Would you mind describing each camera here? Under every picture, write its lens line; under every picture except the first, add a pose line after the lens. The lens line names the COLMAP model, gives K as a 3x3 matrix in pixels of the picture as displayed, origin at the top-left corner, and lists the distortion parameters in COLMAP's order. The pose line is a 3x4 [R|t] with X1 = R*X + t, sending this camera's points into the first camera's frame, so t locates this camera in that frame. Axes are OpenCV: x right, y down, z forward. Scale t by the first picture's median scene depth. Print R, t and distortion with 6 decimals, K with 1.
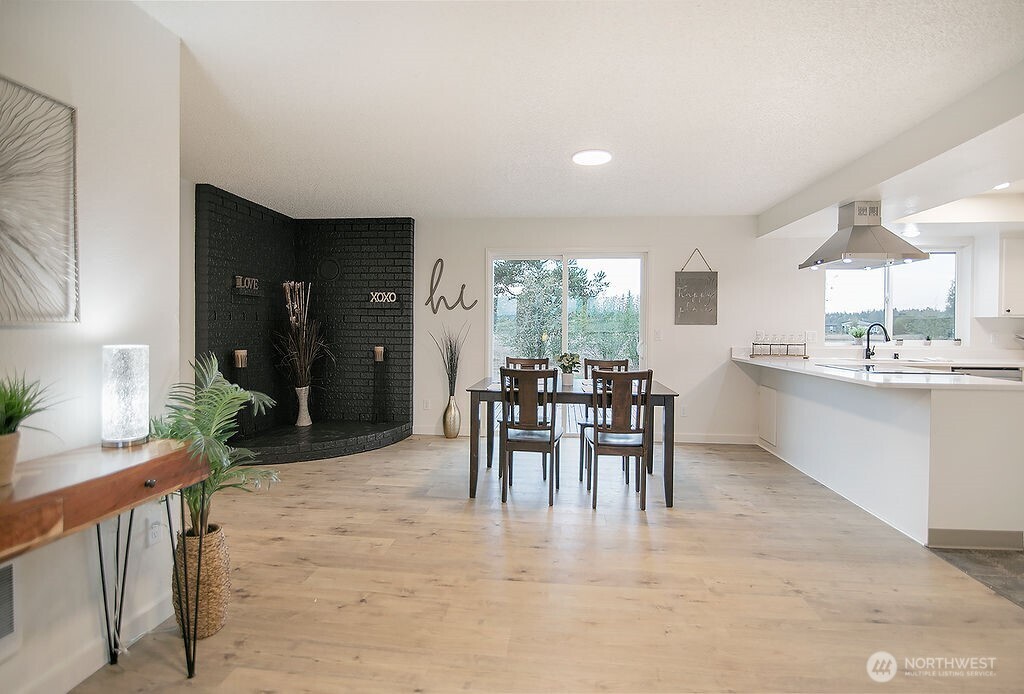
lens RADIAL K [[520.4, 0, 511.8], [0, 520.4, 326.7], [0, 0, 1]] dist [-0.059281, 0.024119]
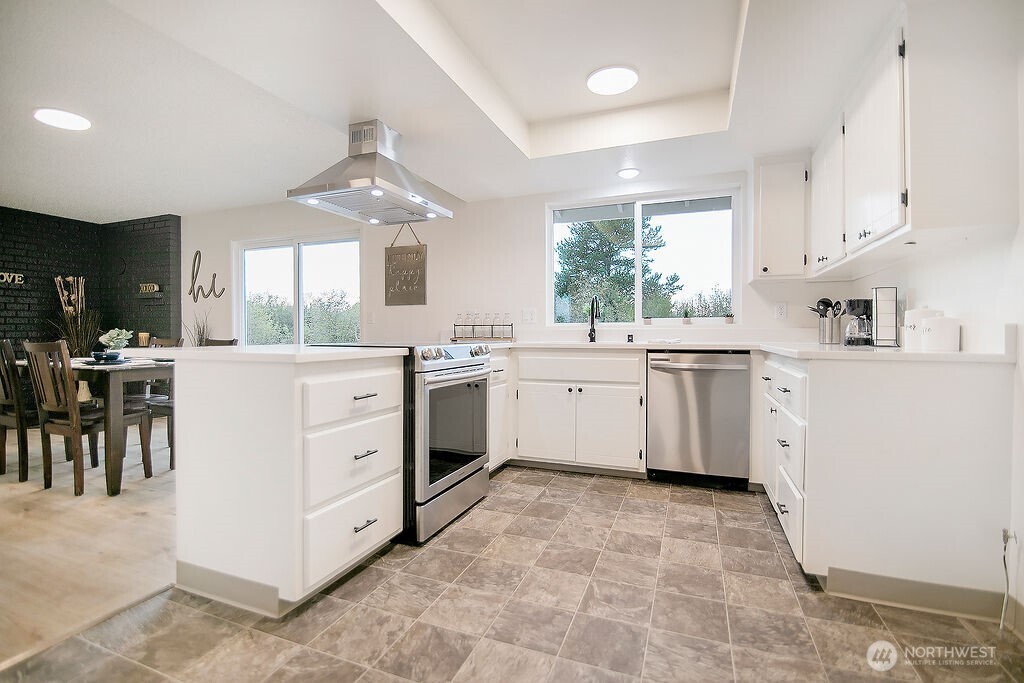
lens RADIAL K [[466.1, 0, 514.0], [0, 466.1, 335.7], [0, 0, 1]] dist [-0.015510, -0.000276]
pose [[0.959790, -0.009380, -0.280563, 0.766039], [0.009916, 0.999951, 0.000493, 0.050864], [0.280544, -0.003255, 0.959836, 0.276275]]
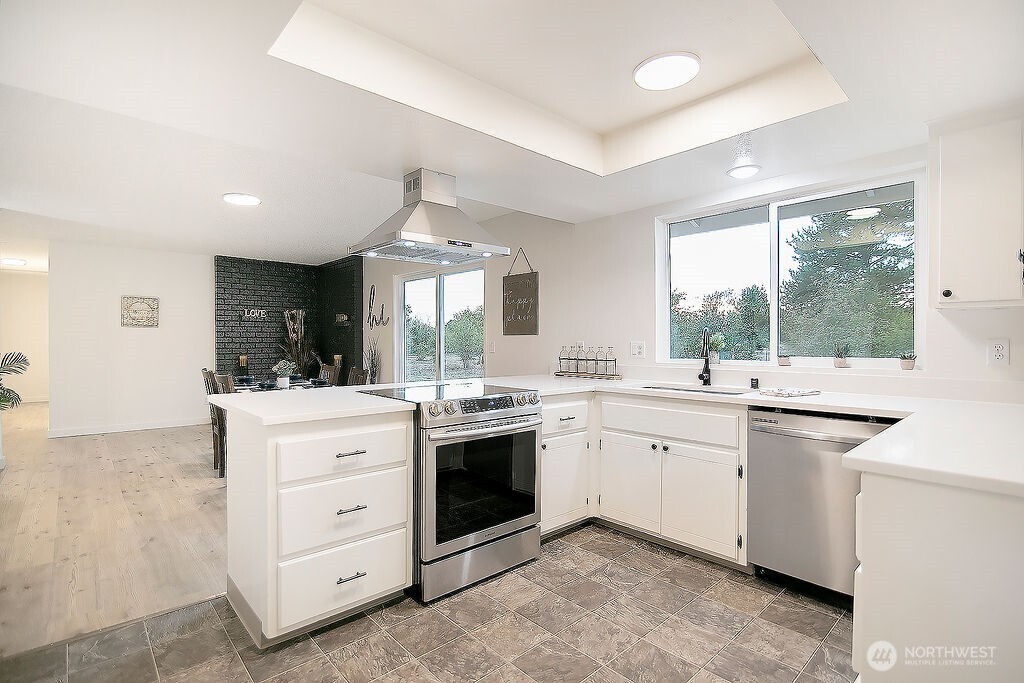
lens RADIAL K [[486.1, 0, 512.0], [0, 486.1, 341.5], [0, 0, 1]] dist [-0.018333, 0.000160]
pose [[0.731537, -0.006650, -0.681769, 0.909534], [0.005668, 0.999977, -0.003673, 0.010115], [0.681778, -0.001177, 0.731558, 0.390488]]
